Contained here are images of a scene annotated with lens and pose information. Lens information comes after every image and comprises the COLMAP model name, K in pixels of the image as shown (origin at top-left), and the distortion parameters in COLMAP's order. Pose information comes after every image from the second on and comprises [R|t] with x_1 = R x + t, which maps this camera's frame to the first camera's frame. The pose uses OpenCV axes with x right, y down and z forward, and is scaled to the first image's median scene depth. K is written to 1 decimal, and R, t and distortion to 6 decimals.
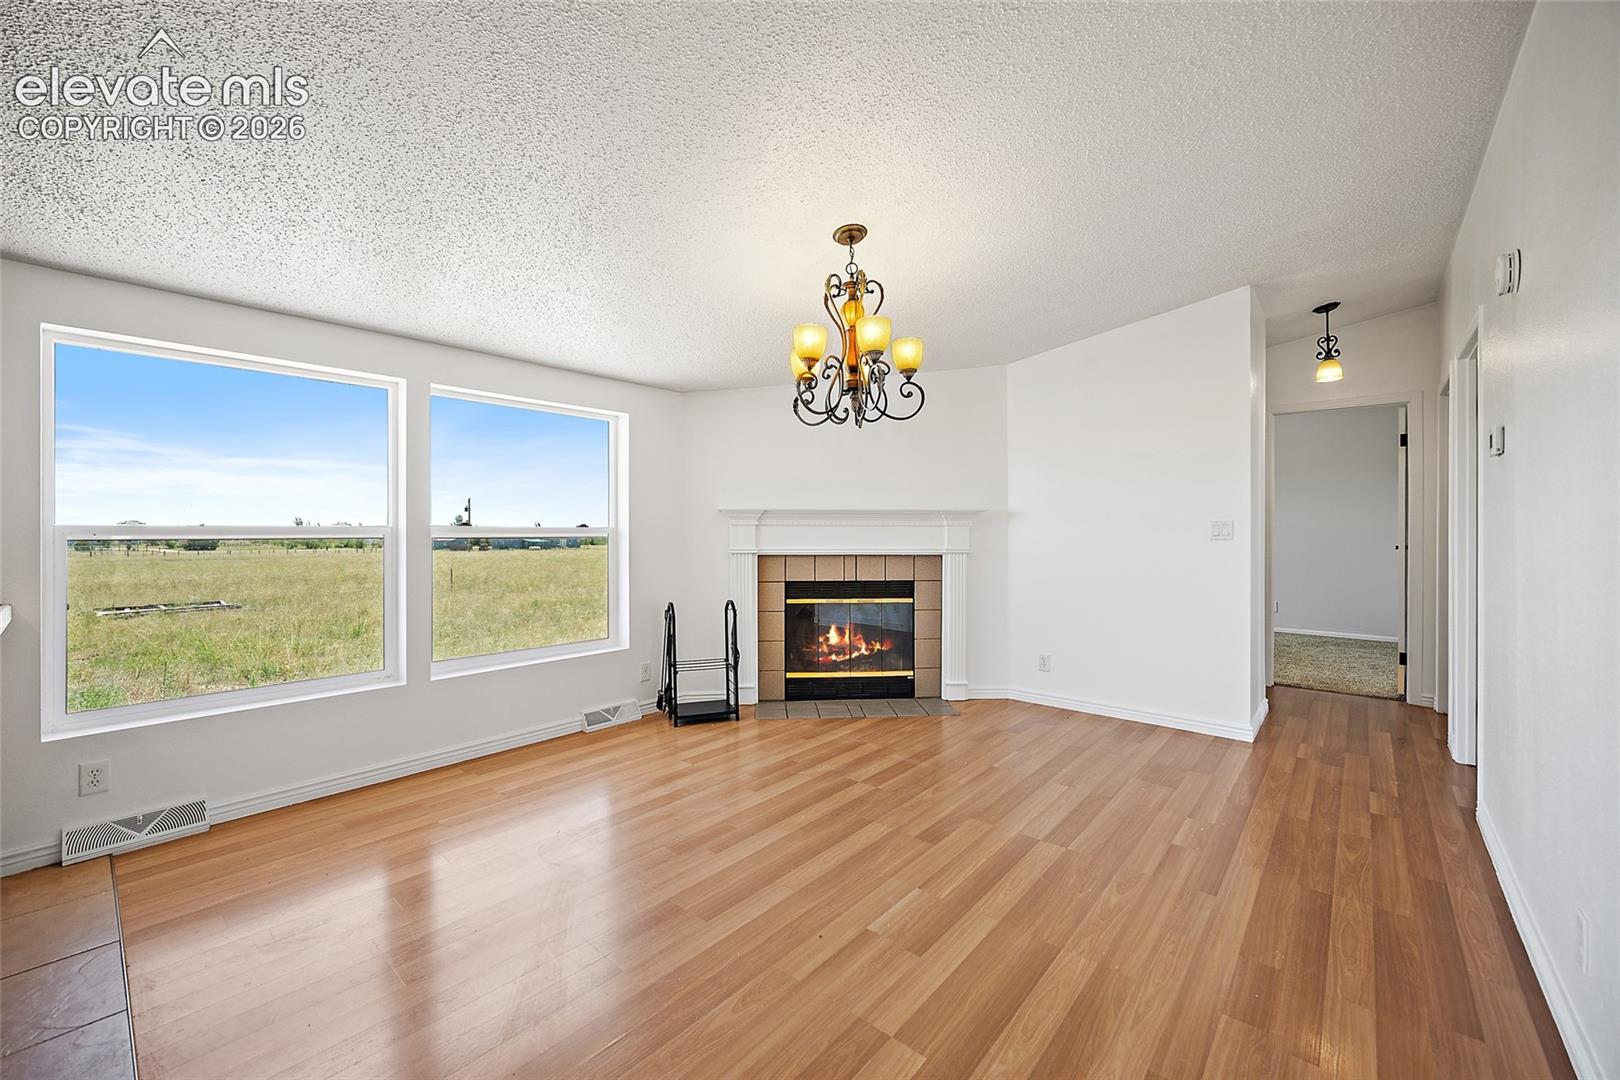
lens RADIAL K [[645.6, 0, 812.6], [0, 645.6, 527.6], [0, 0, 1]] dist [0.001337, 0.000315]
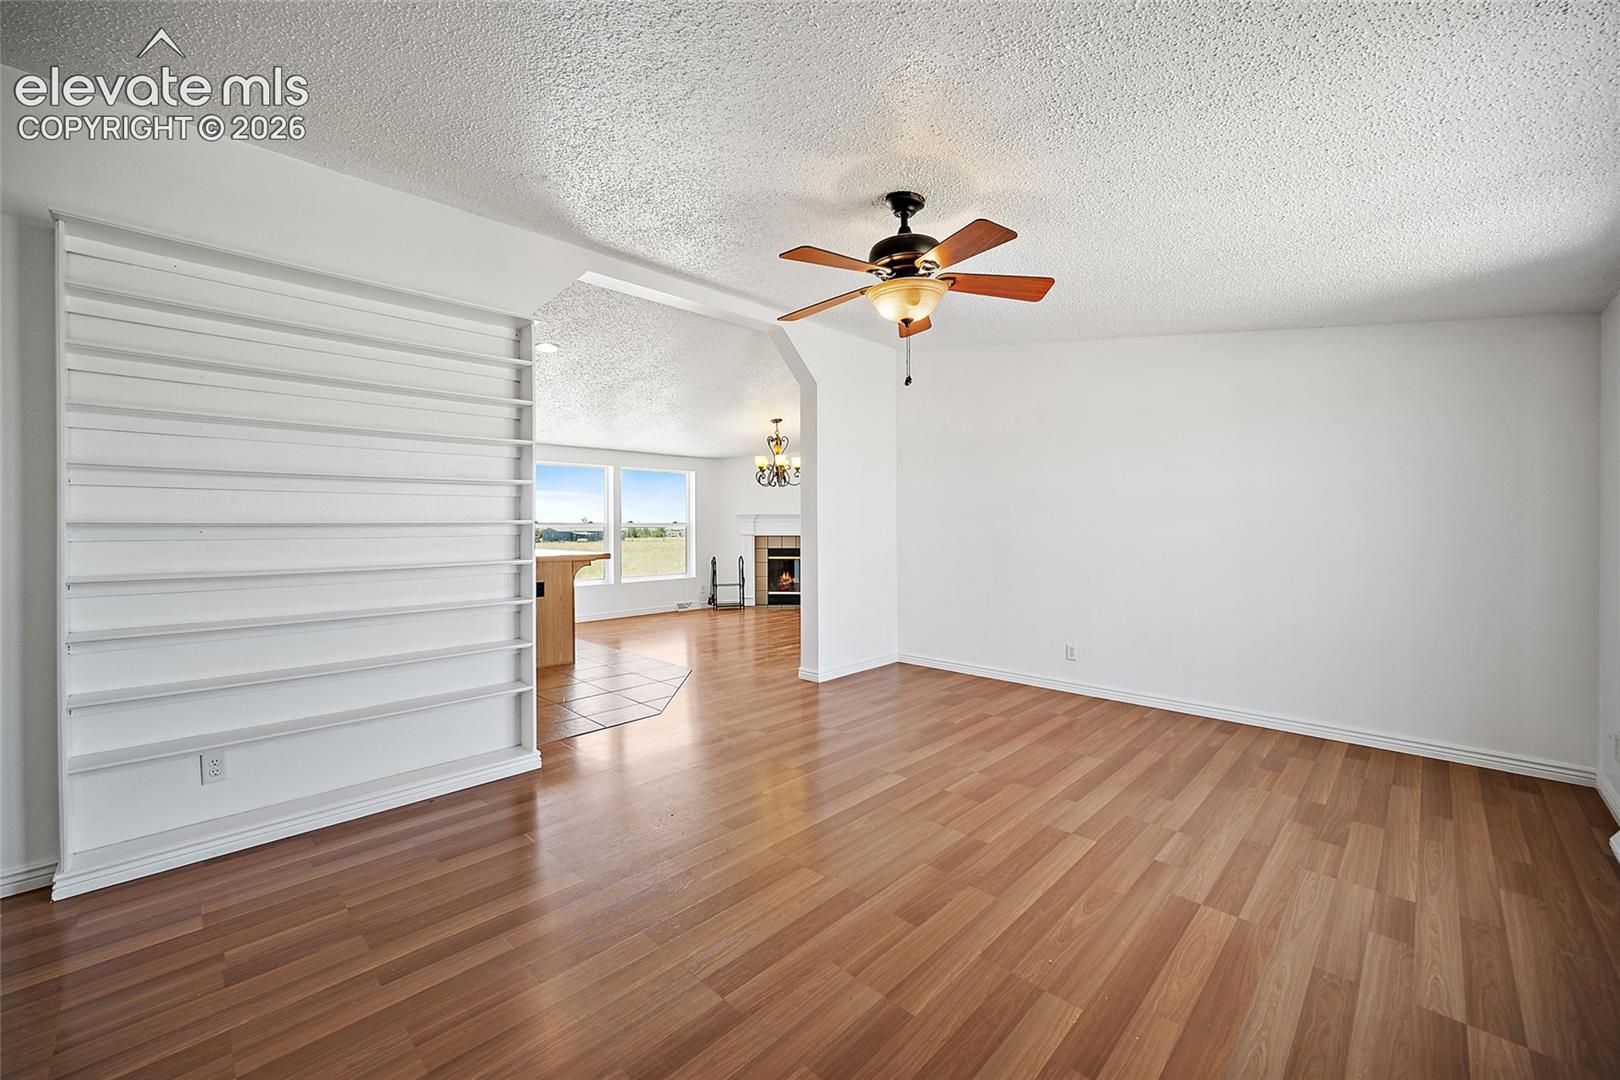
lens RADIAL K [[645.6, 0, 803.9], [0, 645.6, 512.0], [0, 0, 1]] dist [0.001337, 0.000315]
pose [[0.997137, -0.001698, -0.075594, 0.246166], [0.000659, 0.999905, -0.013768, -0.006206], [0.075610, 0.013679, 0.997044, -1.146289]]
